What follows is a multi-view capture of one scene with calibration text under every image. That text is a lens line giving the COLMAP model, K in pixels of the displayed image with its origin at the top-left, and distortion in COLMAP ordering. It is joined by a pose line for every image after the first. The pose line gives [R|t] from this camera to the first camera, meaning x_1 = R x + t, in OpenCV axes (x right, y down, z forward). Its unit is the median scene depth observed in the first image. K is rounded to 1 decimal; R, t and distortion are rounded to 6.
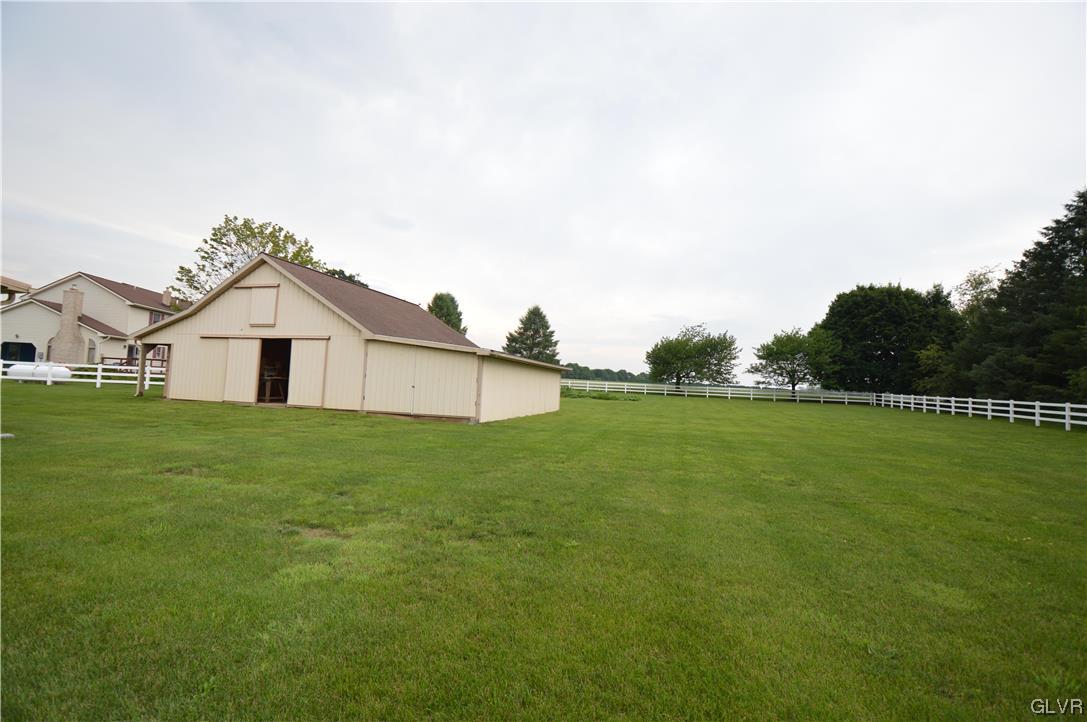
lens RADIAL K [[466.5, 0, 543.5], [0, 466.5, 361.0], [0, 0, 1]] dist [-0.002175, -0.000054]
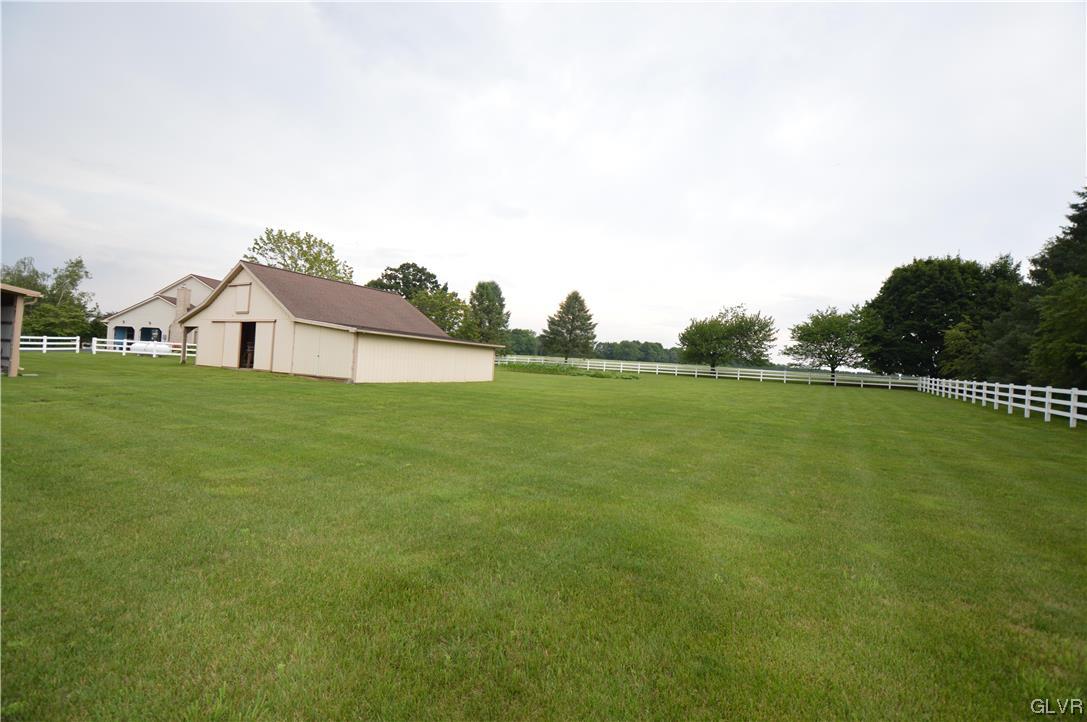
lens RADIAL K [[460.2, 0, 543.5], [0, 460.2, 361.0], [0, 0, 1]] dist [0.002762, -0.000237]
pose [[0.976040, 0.008159, -0.217438, 0.182574], [-0.000648, 0.999401, 0.034593, 0.006247], [0.217590, -0.033624, 0.975461, -0.048134]]
